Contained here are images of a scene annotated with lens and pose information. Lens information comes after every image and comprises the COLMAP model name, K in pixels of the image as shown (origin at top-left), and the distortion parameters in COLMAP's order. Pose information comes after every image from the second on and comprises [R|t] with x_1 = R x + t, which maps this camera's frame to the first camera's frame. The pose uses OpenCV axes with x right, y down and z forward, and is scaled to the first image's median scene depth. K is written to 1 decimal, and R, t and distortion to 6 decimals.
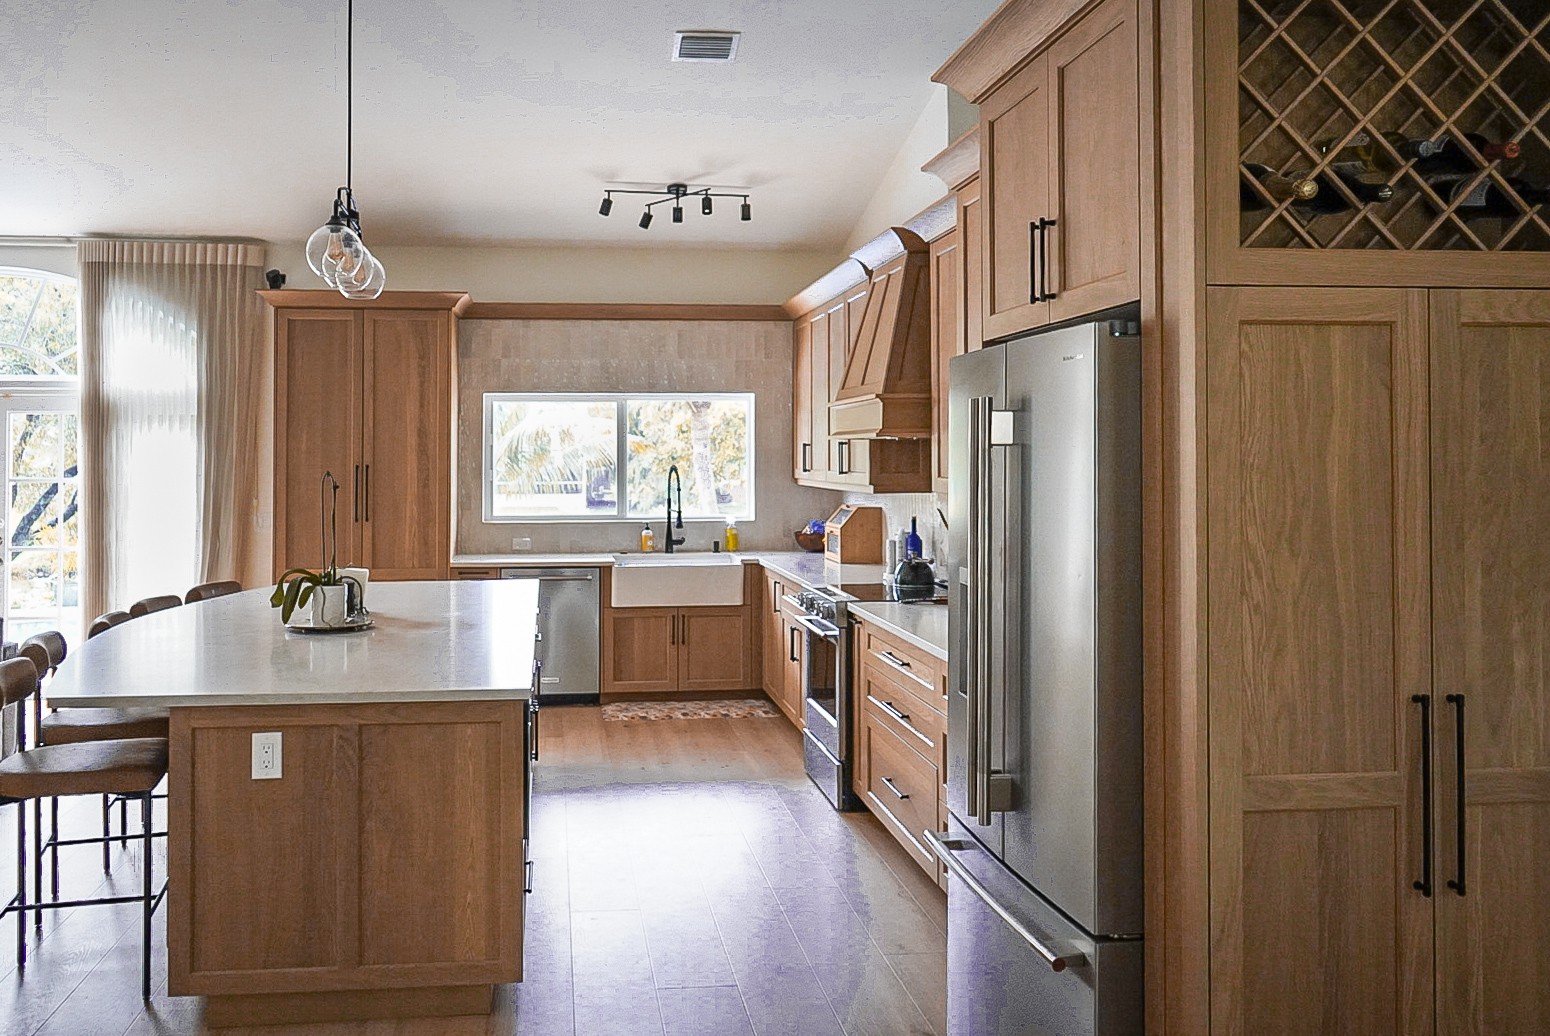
lens RADIAL K [[1326.3, 0, 696.1], [0, 1326.3, 439.0], [0, 0, 1]] dist [-0.018597, 0.003882]
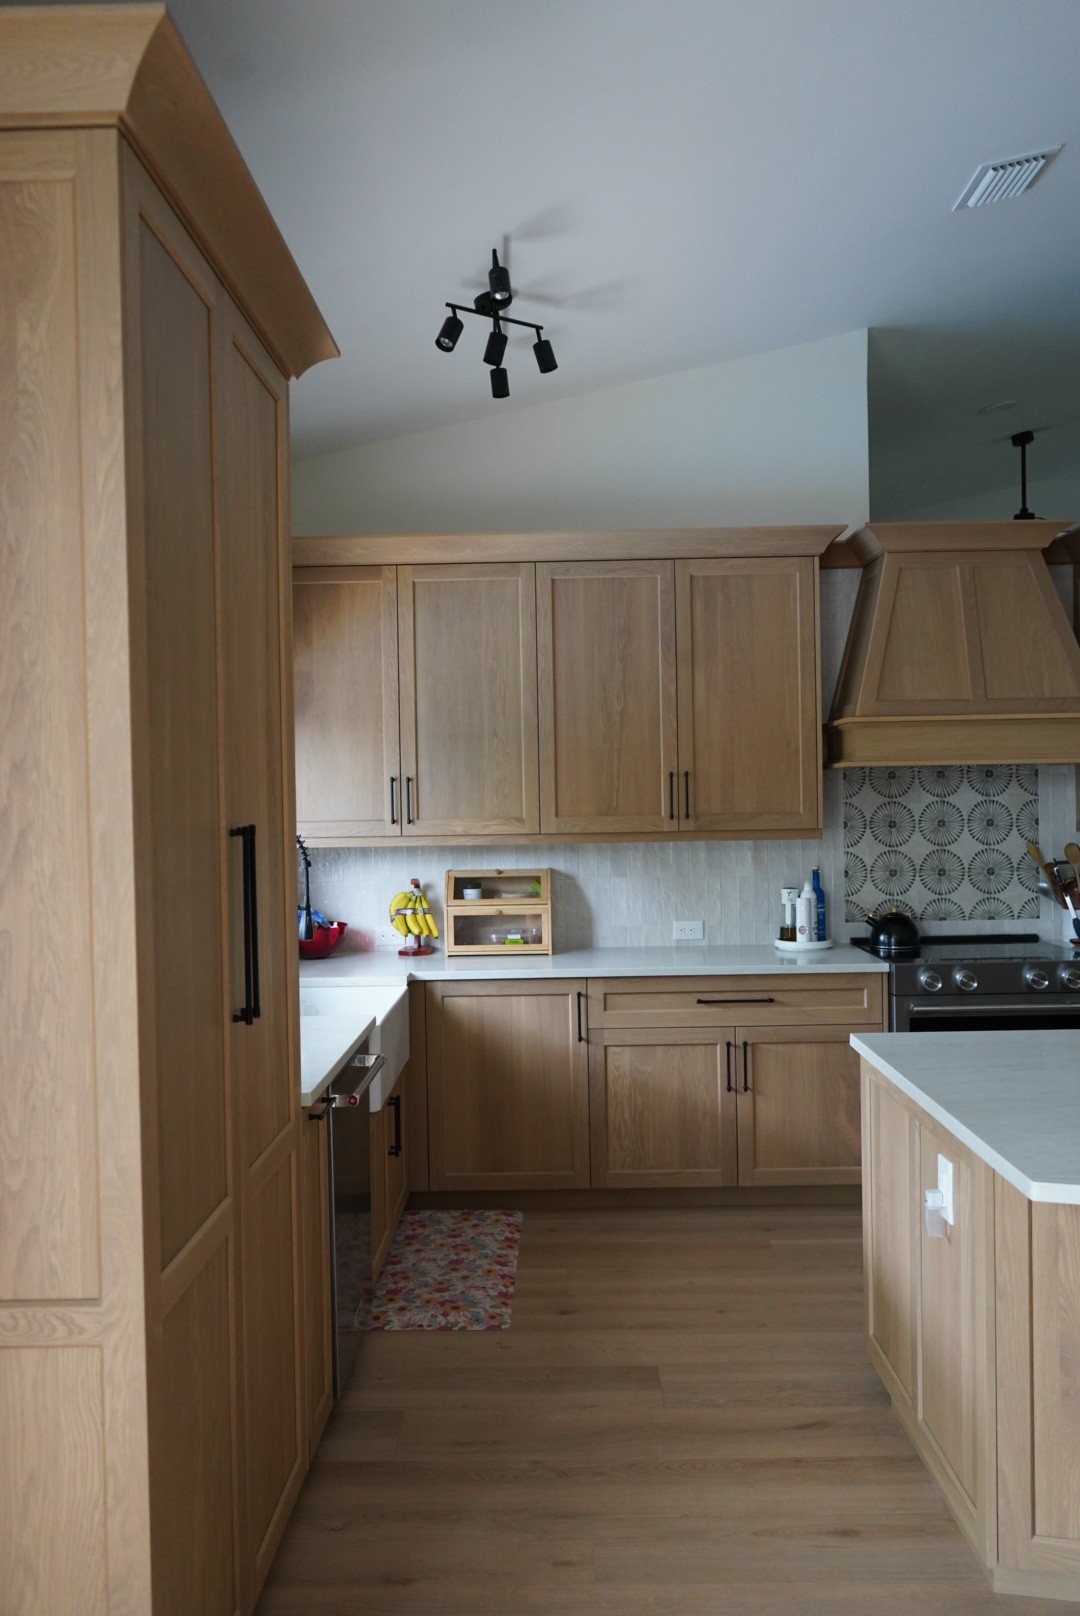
lens RADIAL K [[1288.2, 0, 544.1], [0, 1288.2, 807.5], [0, 0, 1]] dist [-0.014315, 0.014362]
pose [[0.118686, -0.010177, 0.992880, -0.748233], [0.005863, 0.999937, 0.009549, 0.018223], [-0.992915, 0.004688, 0.118738, 1.285887]]
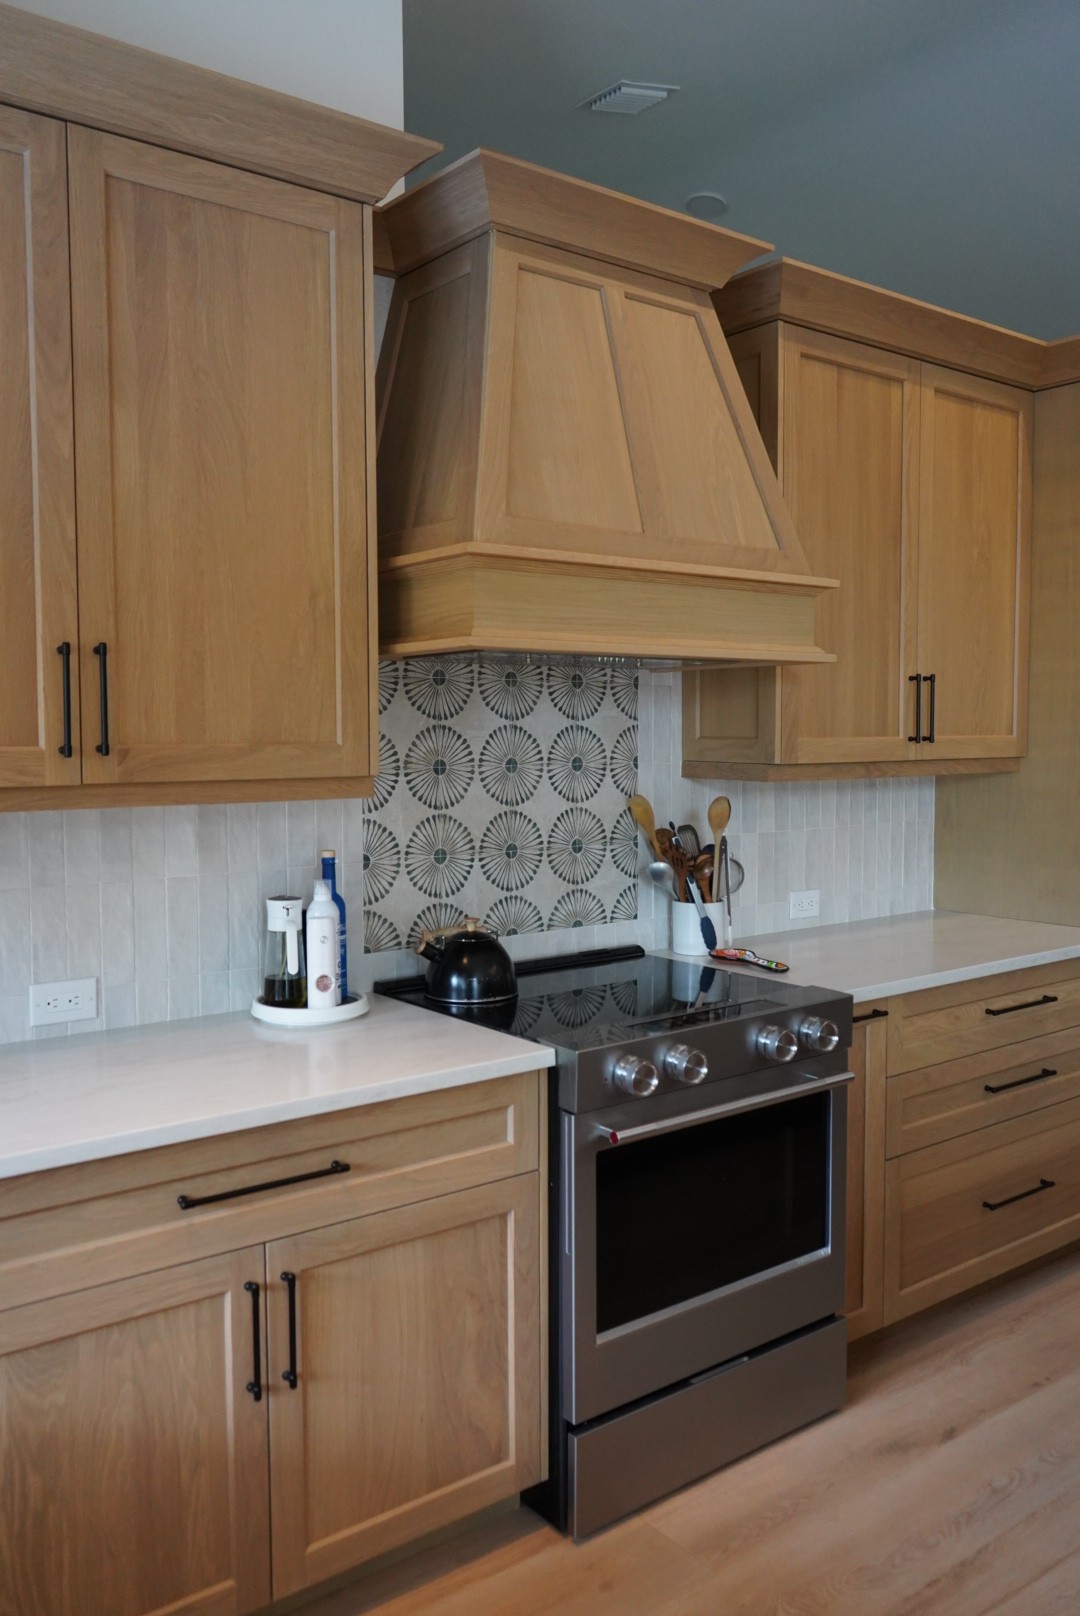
lens RADIAL K [[1288.2, 0, 533.3], [0, 1288.2, 808.9], [0, 0, 1]] dist [-0.014315, 0.014362]
pose [[-0.521593, -0.048733, 0.851801, -0.240841], [-0.005249, 0.998532, 0.053914, 0.029660], [-0.853178, 0.023650, -0.521083, 1.382078]]
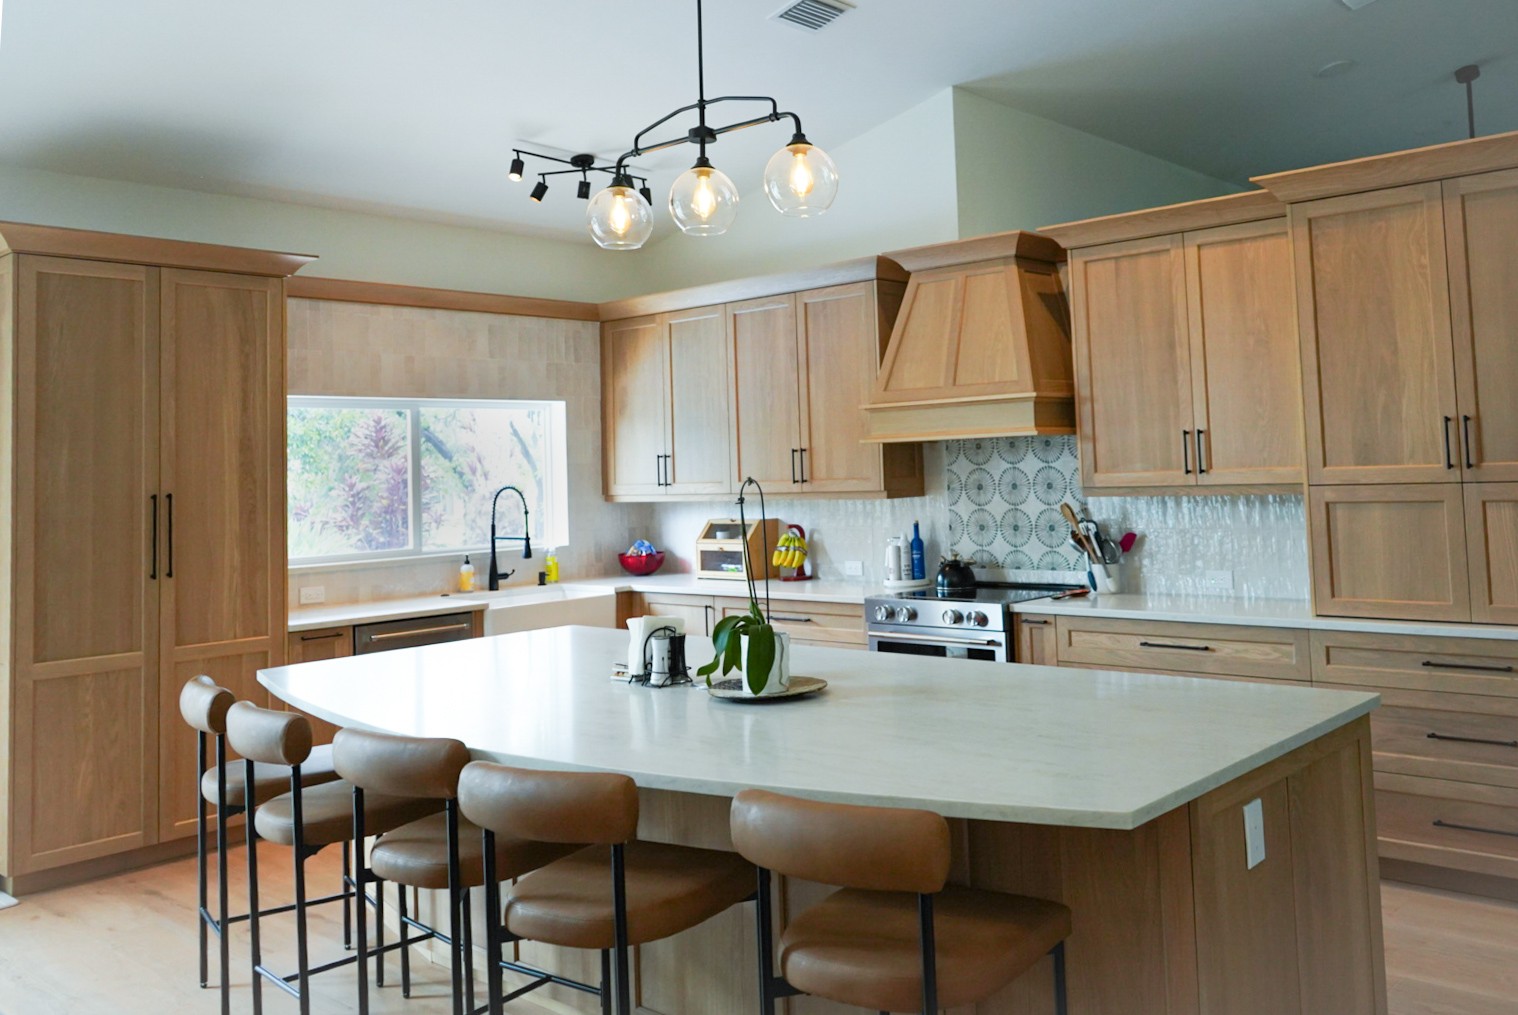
lens RADIAL K [[1260.7, 0, 871.7], [0, 1260.7, 385.5], [0, 0, 1]] dist [-0.018207, 0.003167]
pose [[0.717271, 0.022363, 0.696435, -0.626289], [0.023724, 0.998122, -0.056483, 0.012275], [-0.696390, 0.057036, 0.715393, 0.409093]]
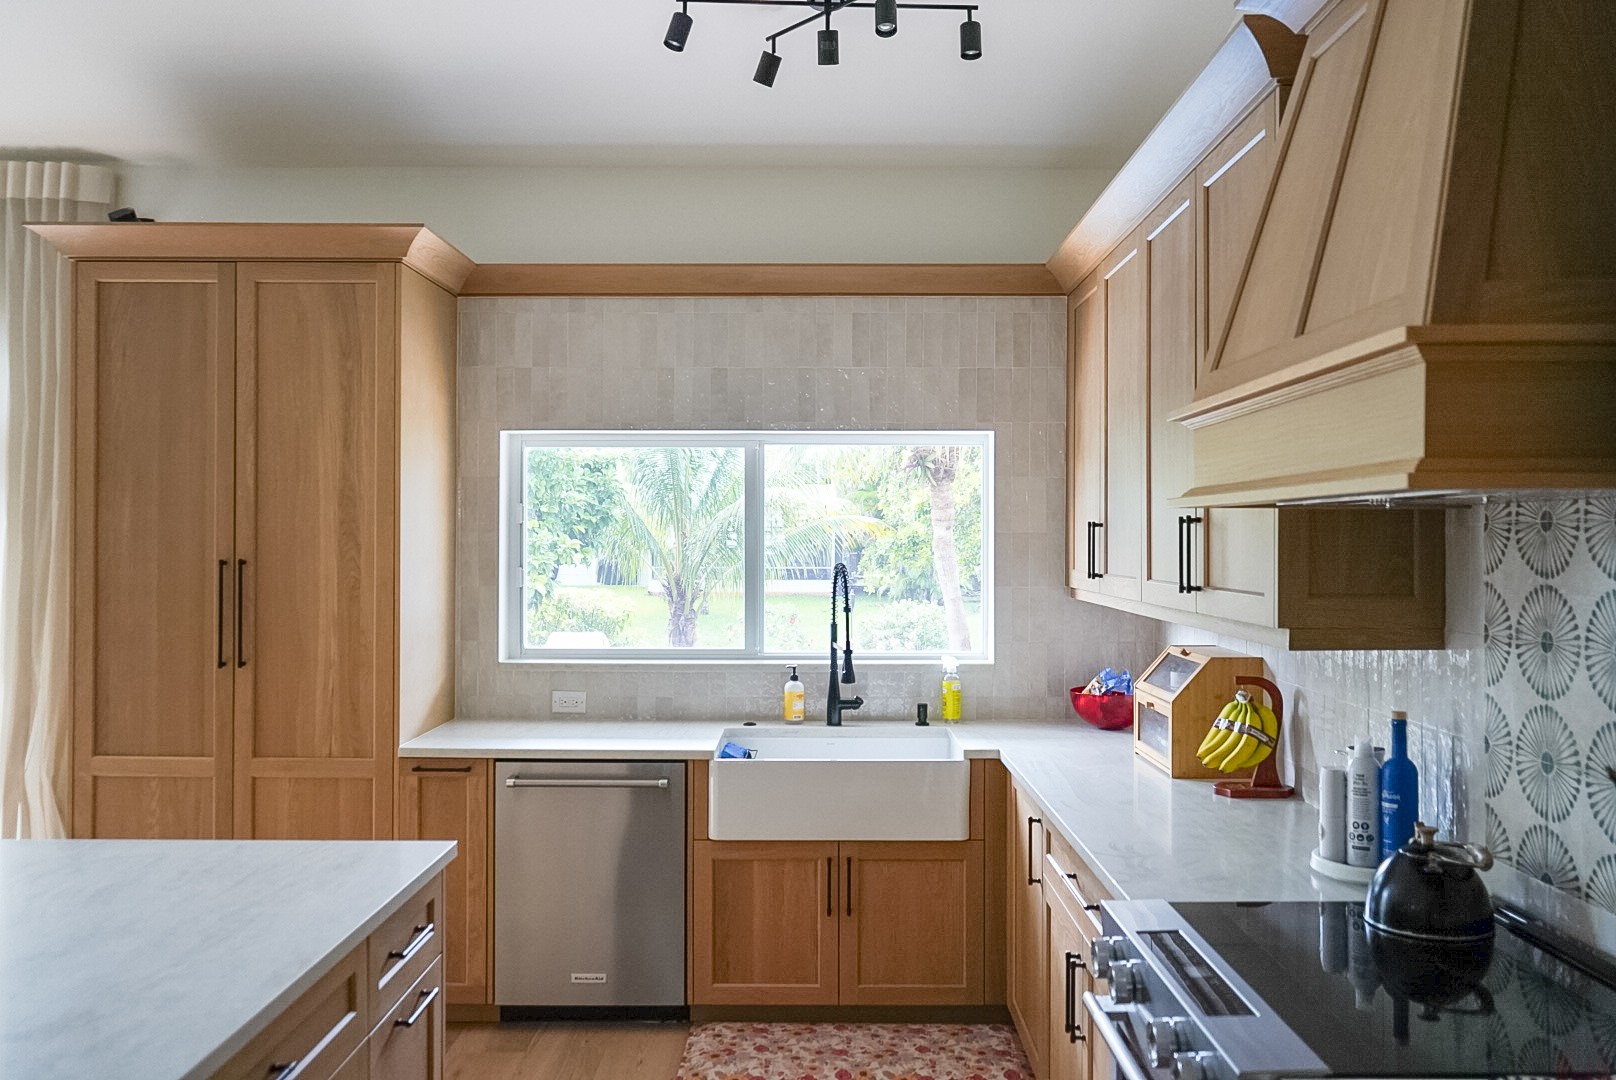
lens RADIAL K [[1288.2, 0, 820.7], [0, 1288.2, 537.2], [0, 0, 1]] dist [-0.014315, 0.014362]
pose [[0.994270, 0.003400, -0.106845, 0.047018], [-0.002232, 0.999936, 0.011054, 0.006266], [0.106876, -0.010753, 0.994214, 0.743887]]
